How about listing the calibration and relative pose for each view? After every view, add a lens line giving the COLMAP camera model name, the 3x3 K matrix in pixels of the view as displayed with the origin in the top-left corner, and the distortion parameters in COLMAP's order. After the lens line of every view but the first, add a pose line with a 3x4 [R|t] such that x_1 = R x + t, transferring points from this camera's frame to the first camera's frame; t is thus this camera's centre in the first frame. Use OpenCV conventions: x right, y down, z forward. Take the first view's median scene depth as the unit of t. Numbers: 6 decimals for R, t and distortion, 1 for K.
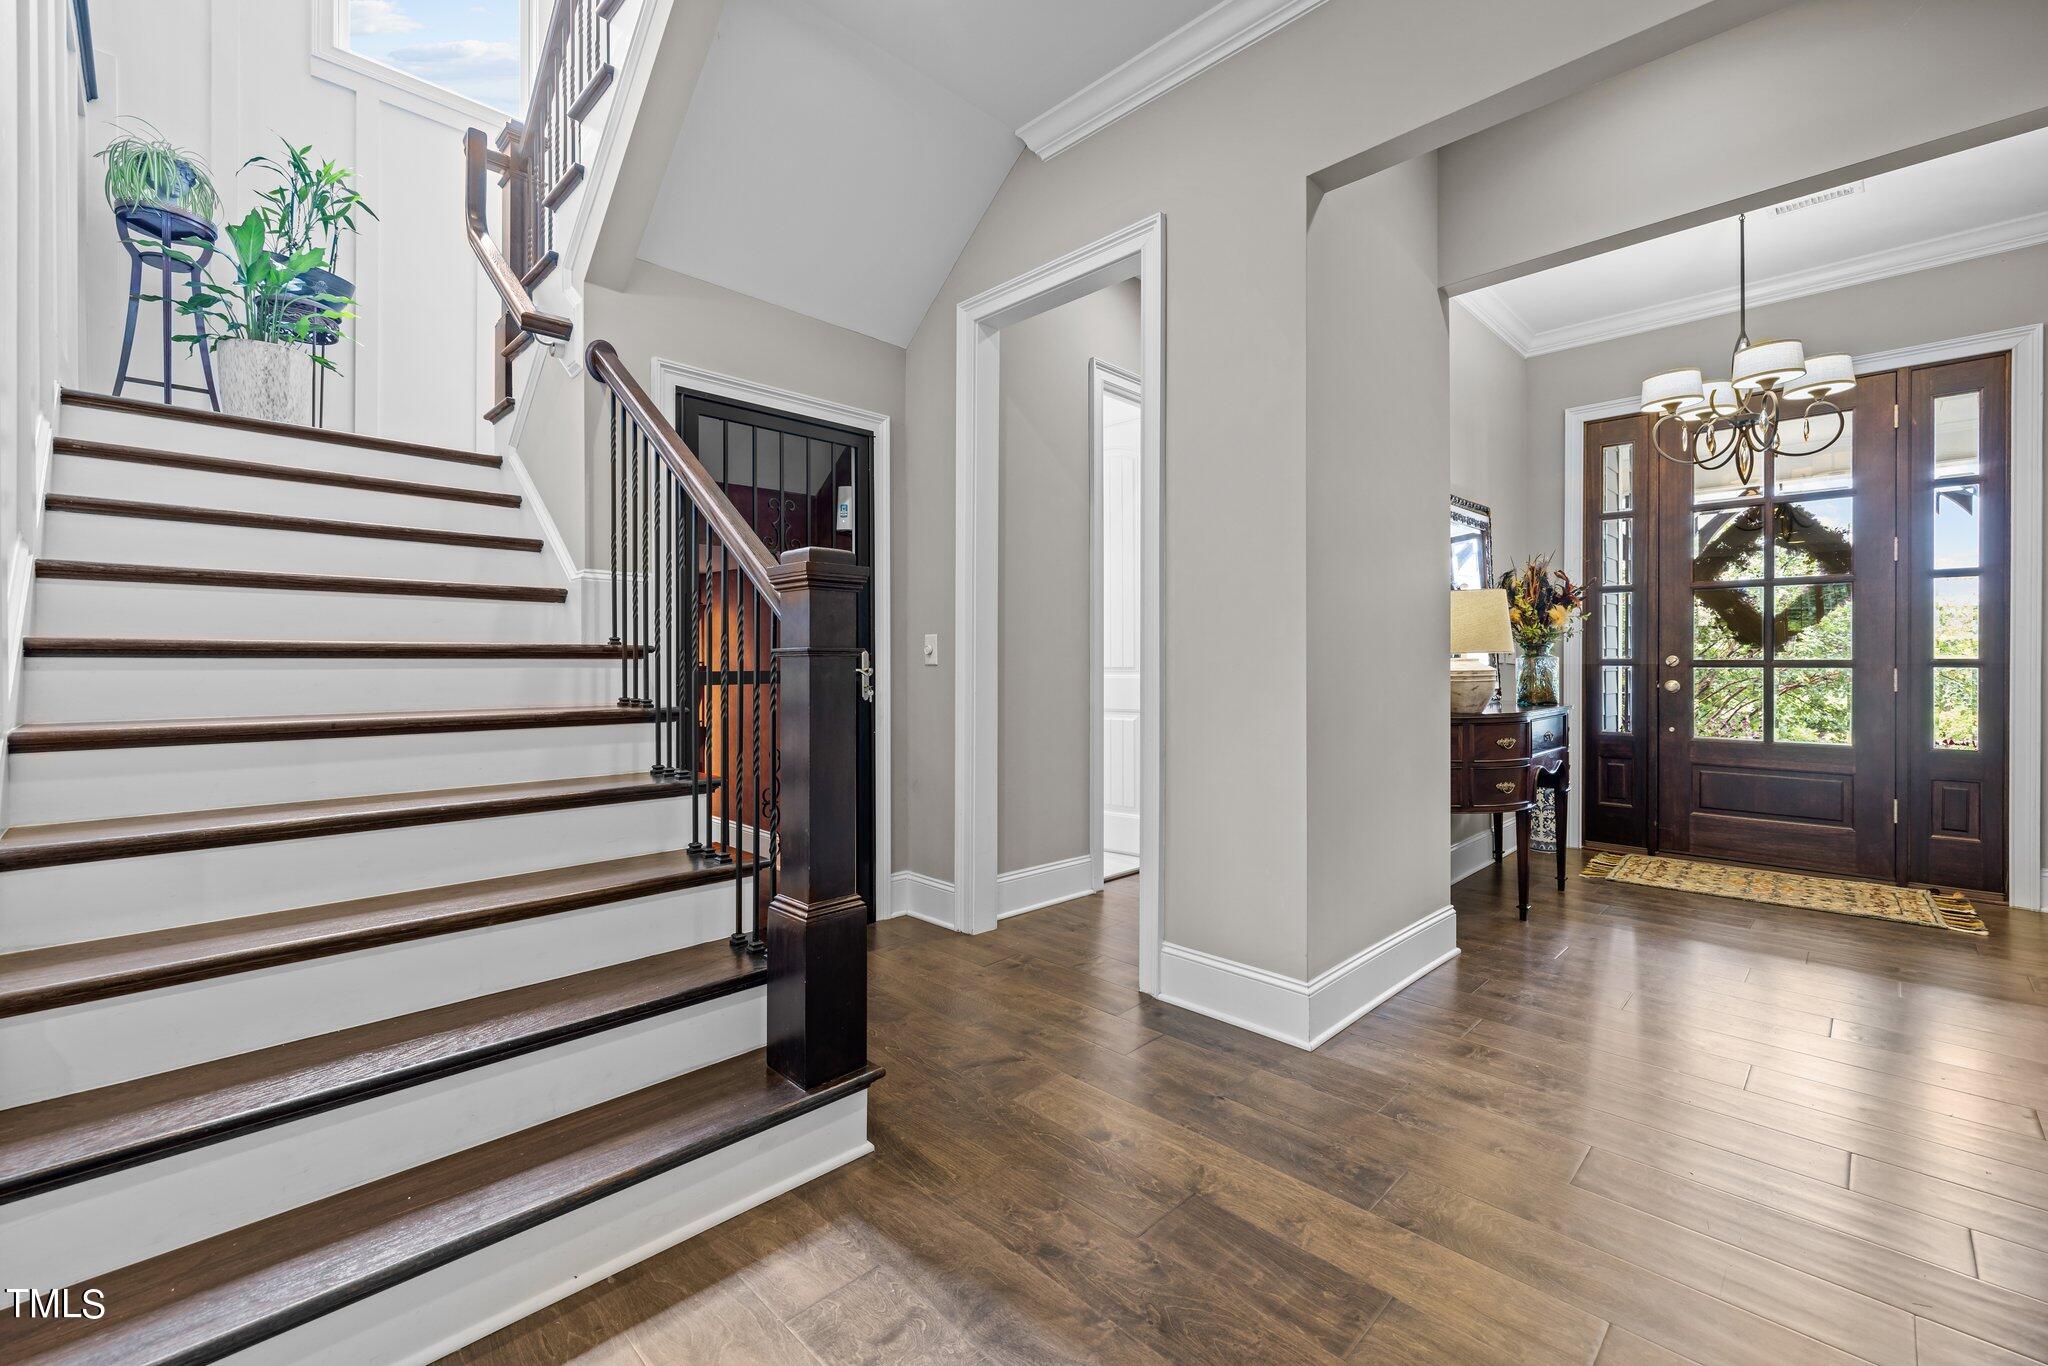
lens RADIAL K [[855.4, 0, 1013.8], [0, 855.4, 662.6], [0, 0, 1]] dist [0.001183, 0.000673]
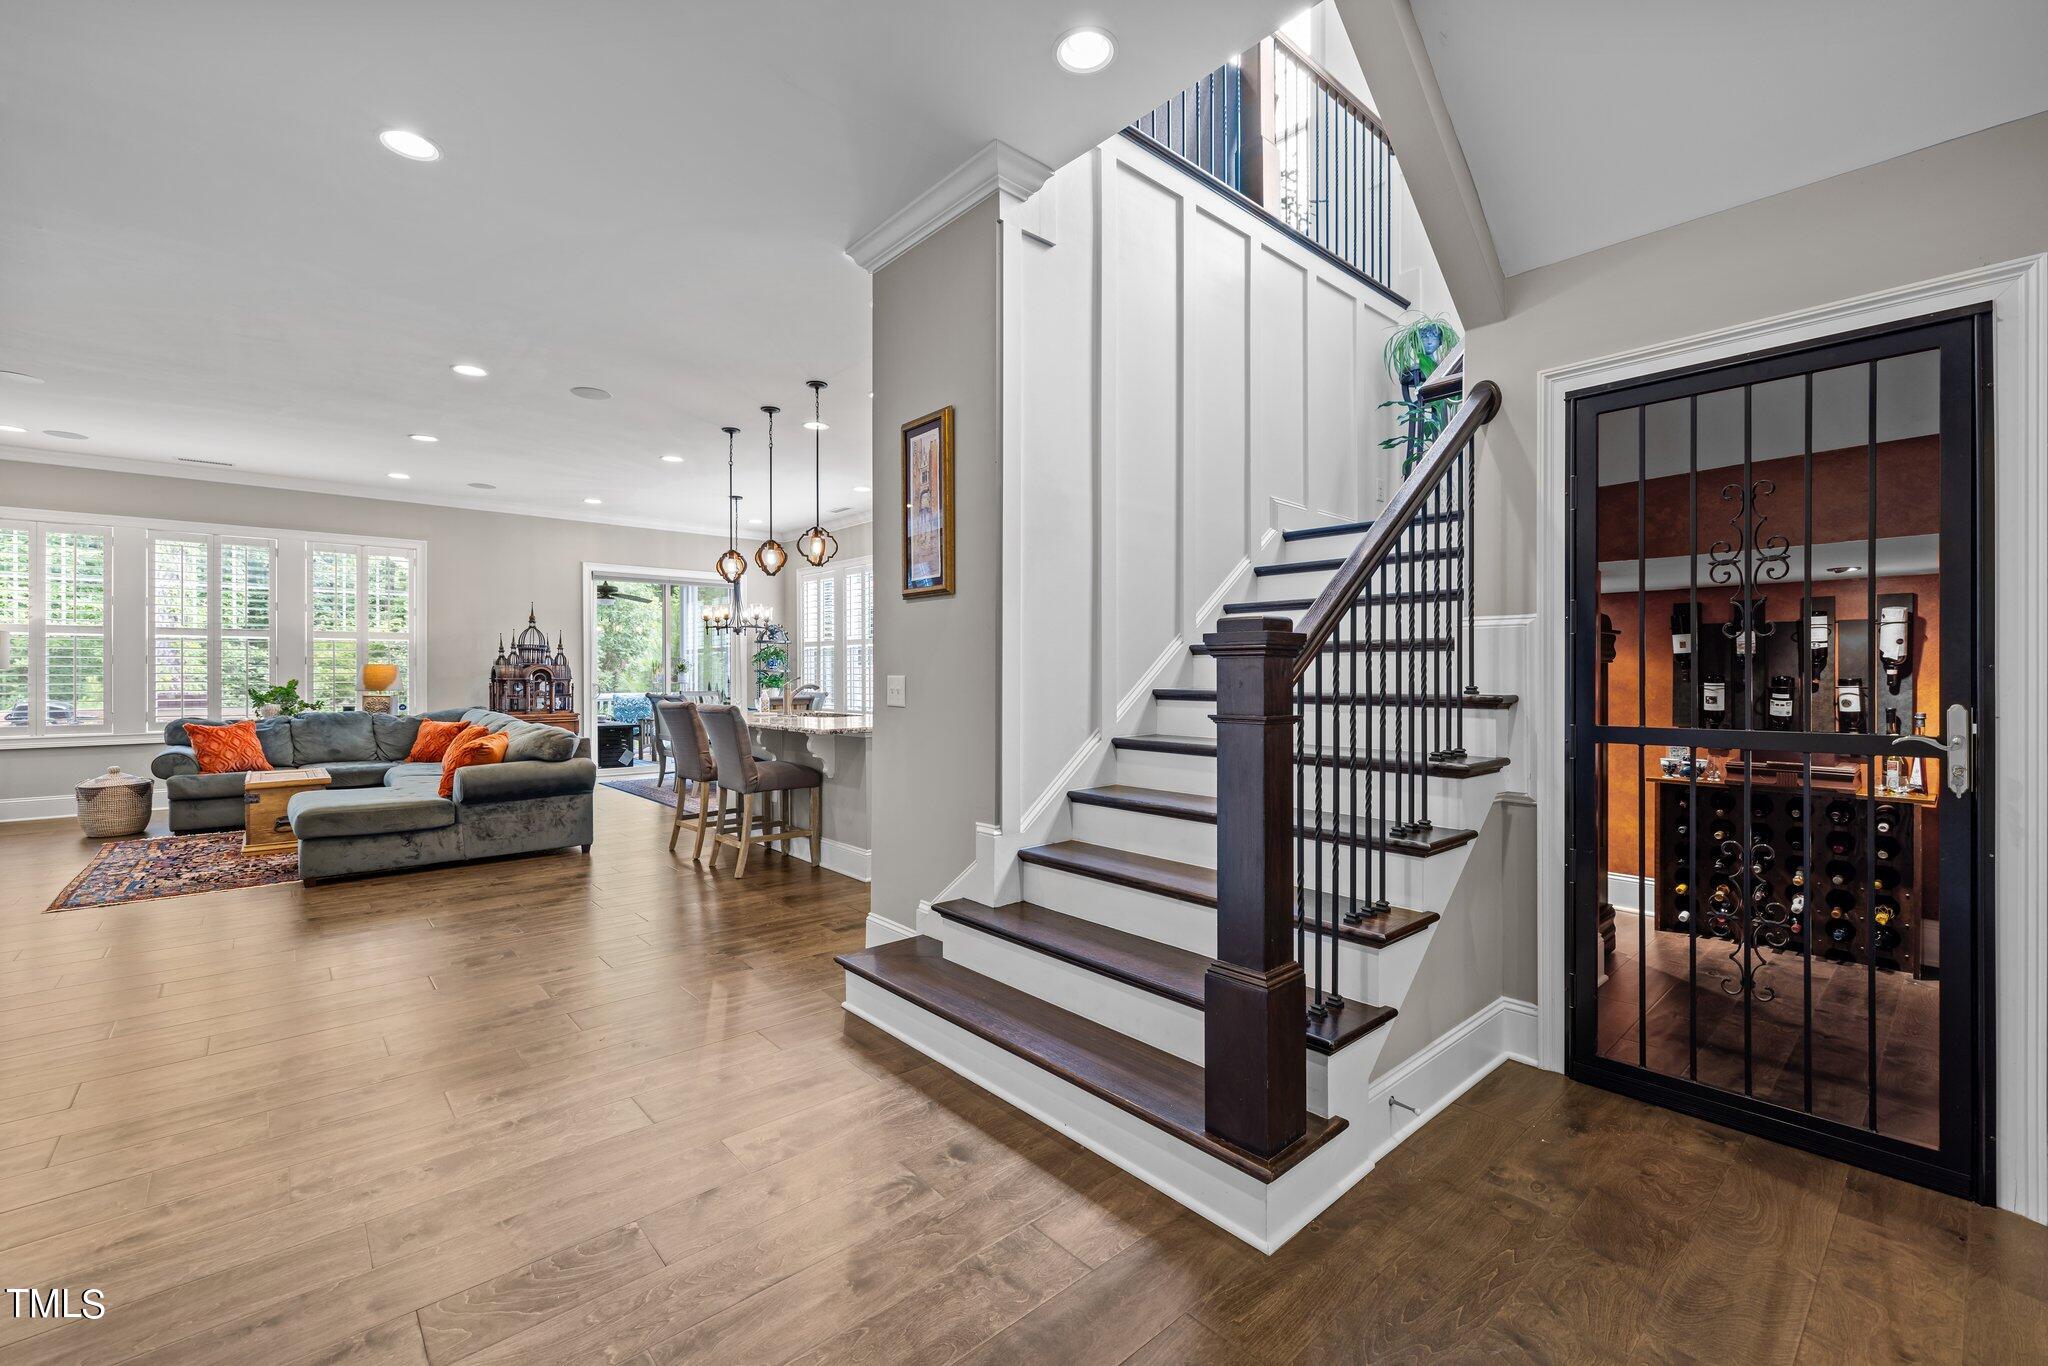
lens RADIAL K [[864.1, 0, 1012.5], [0, 864.1, 677.1], [0, 0, 1]] dist [0.002831, 0.000339]
pose [[-0.070197, 0.007000, -0.997509, 0.345124], [0.001683, 0.999975, 0.006898, -0.028817], [0.997532, -0.001195, -0.070207, 0.344707]]
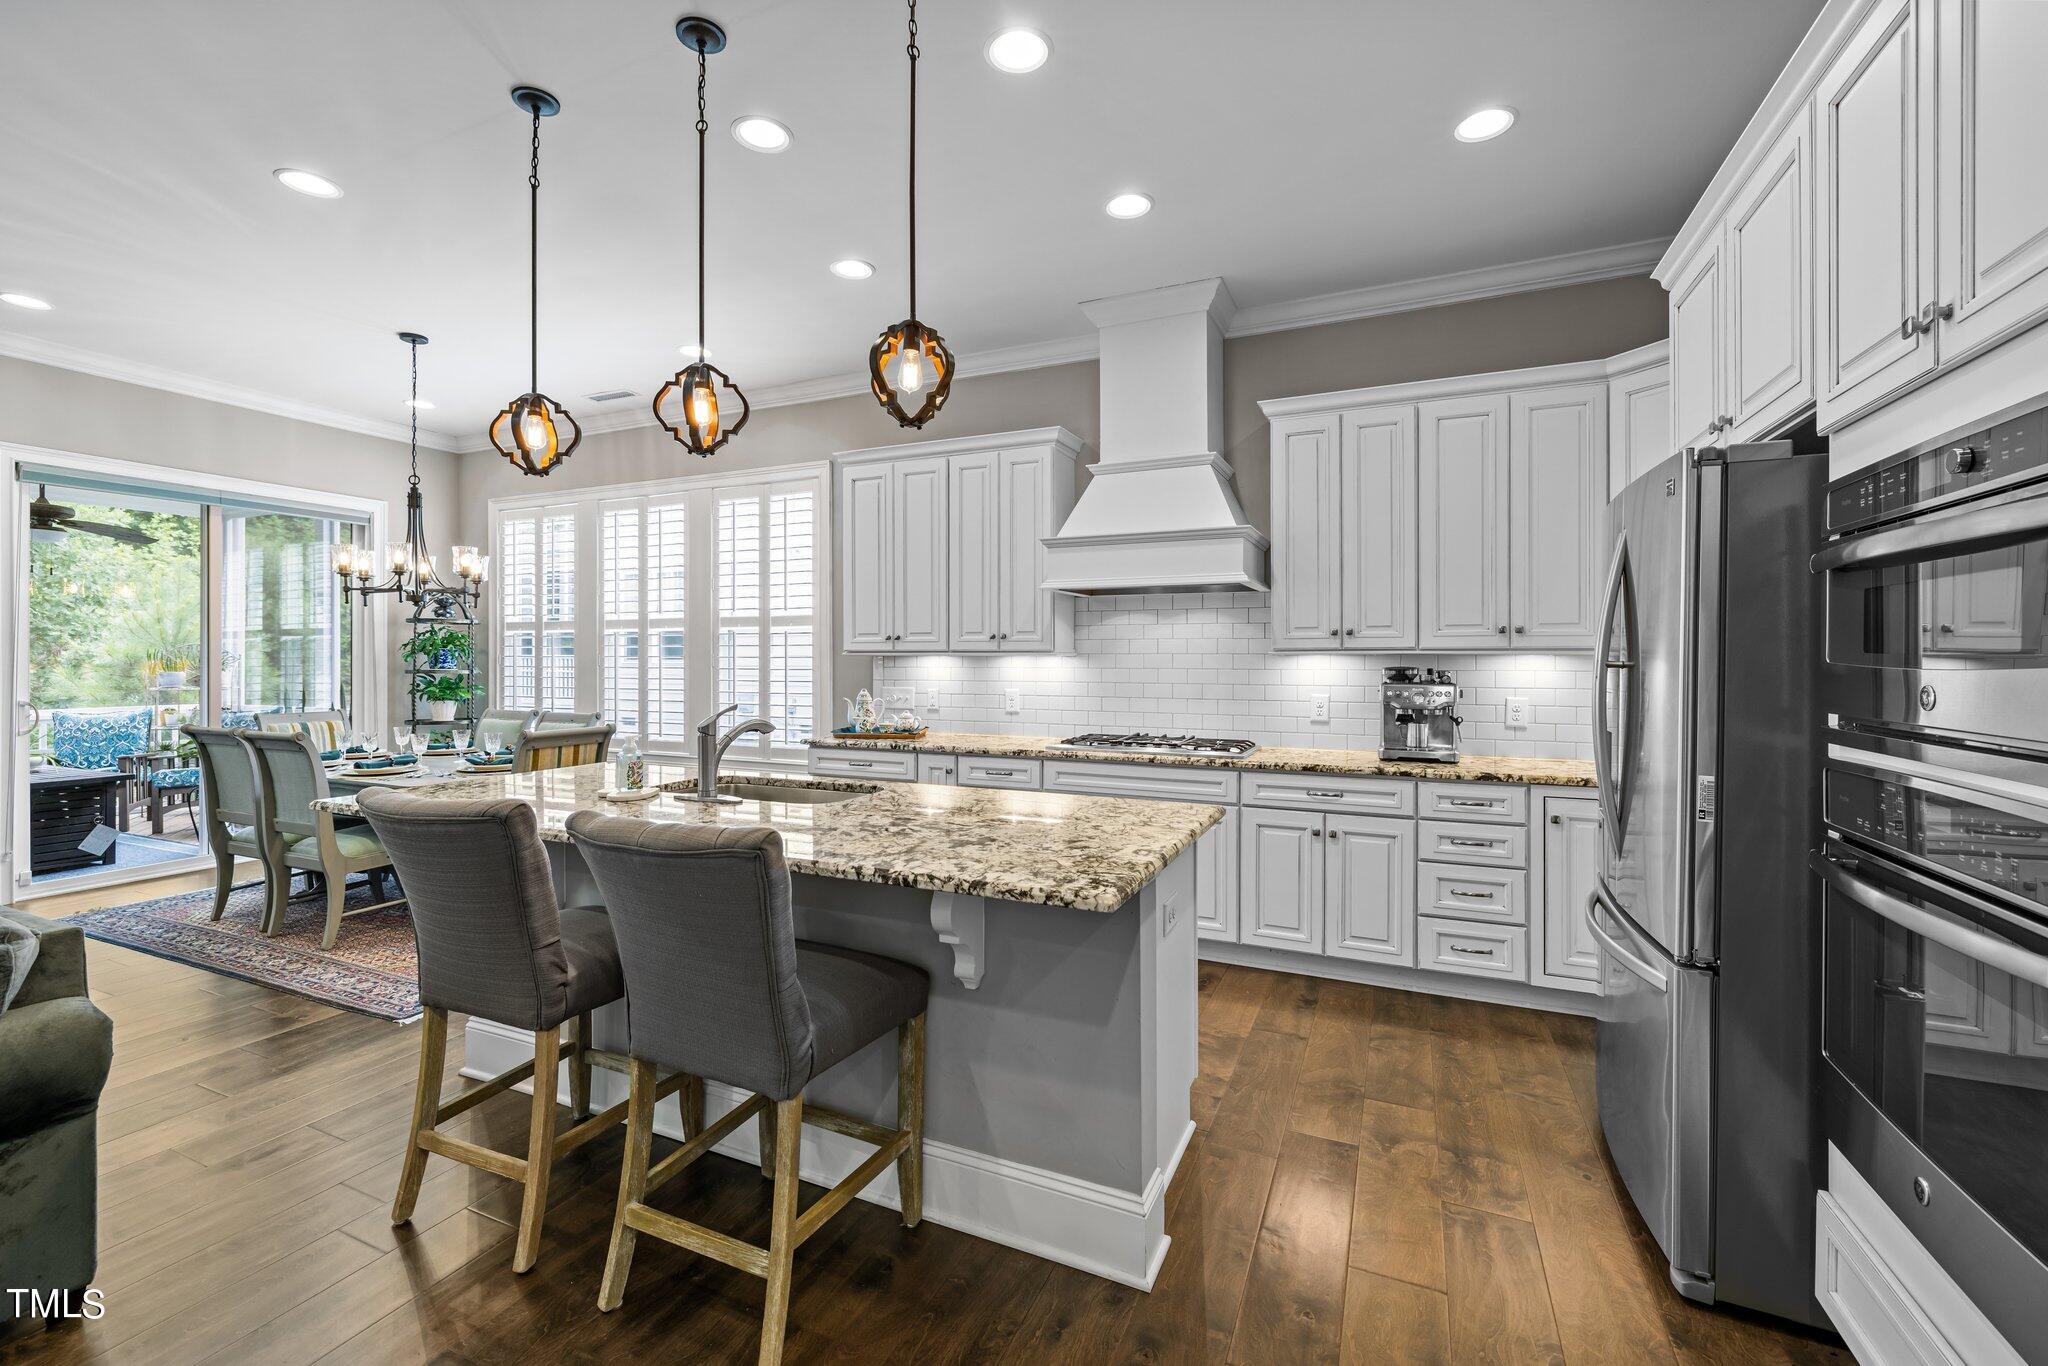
lens RADIAL K [[870.7, 0, 1015.8], [0, 870.7, 662.9], [0, 0, 1]] dist [0.002638, 0.000222]
pose [[0.348340, 0.006532, -0.937345, -0.397079], [-0.002610, 0.999979, 0.005998, -0.055215], [0.937365, 0.000357, 0.348350, -0.129280]]
